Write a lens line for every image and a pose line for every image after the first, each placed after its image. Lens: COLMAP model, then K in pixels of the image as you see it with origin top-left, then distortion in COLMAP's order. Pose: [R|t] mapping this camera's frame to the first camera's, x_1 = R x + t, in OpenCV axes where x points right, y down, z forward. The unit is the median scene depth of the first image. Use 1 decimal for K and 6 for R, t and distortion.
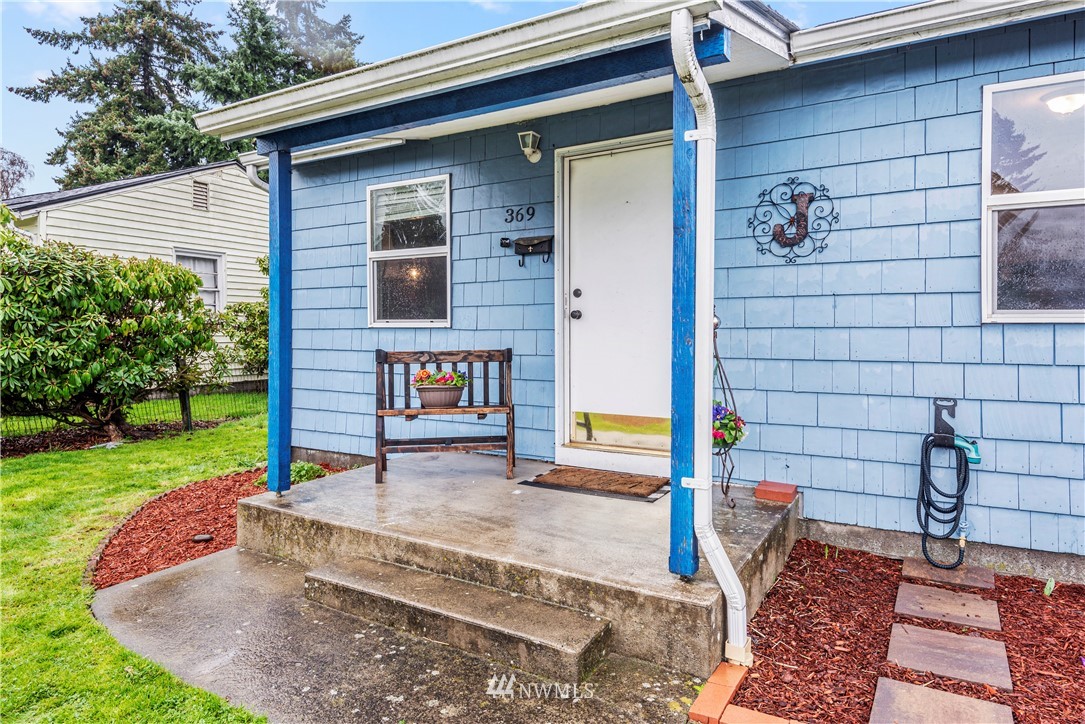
lens RADIAL K [[662.3, 0, 540.2], [0, 662.3, 335.2], [0, 0, 1]] dist [0.010201, -0.000411]
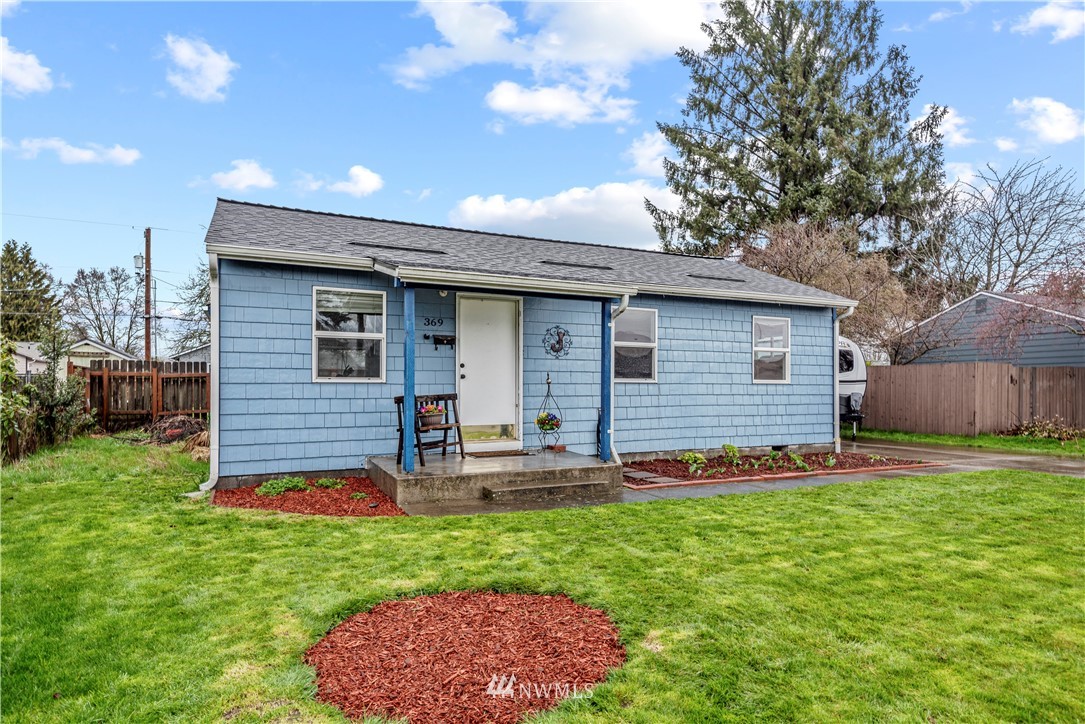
lens RADIAL K [[605.9, 0, 538.0], [0, 605.9, 386.9], [0, 0, 1]] dist [0.003585, -0.000122]
pose [[0.551768, -0.001284, 0.833997, -0.195702], [0.004113, 0.999991, -0.001182, 0.000395], [-0.833988, 0.004083, 0.551768, -0.027710]]
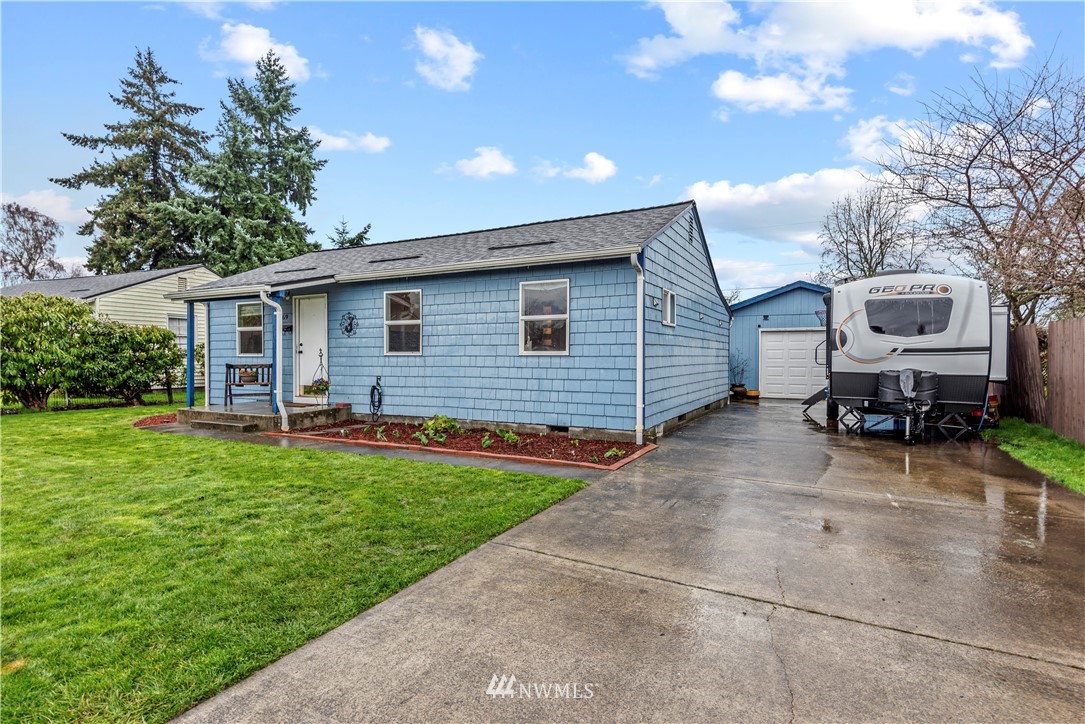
lens RADIAL K [[557.8, 0, 542.5], [0, 557.8, 362.0], [0, 0, 1]] dist [0.000249, 0.000115]
pose [[0.997621, -0.002186, 0.068908, 0.140880], [0.002003, 0.999994, 0.002720, 0.001303], [-0.068913, -0.002576, 0.997619, -0.228902]]
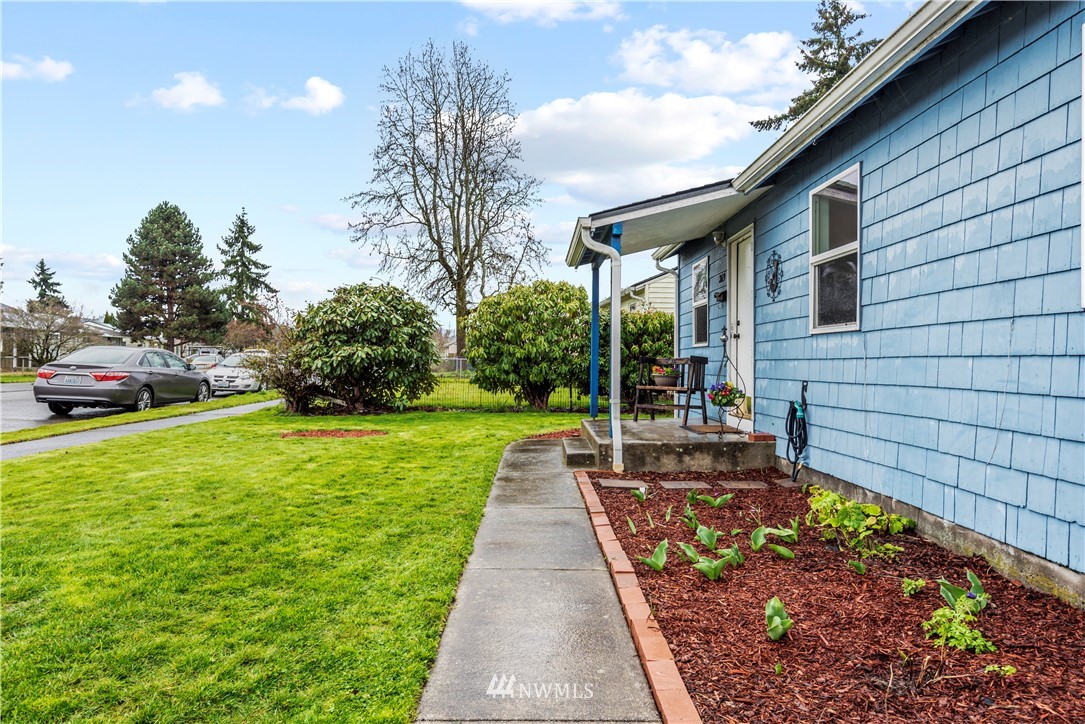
lens RADIAL K [[697.0, 0, 520.3], [0, 697.0, 358.8], [0, 0, 1]] dist [0.003510, 0.000306]
pose [[0.499701, -0.003373, -0.866191, 0.191104], [-0.007743, 0.999935, -0.008361, 0.006576], [0.866163, 0.010885, 0.499642, -0.051487]]
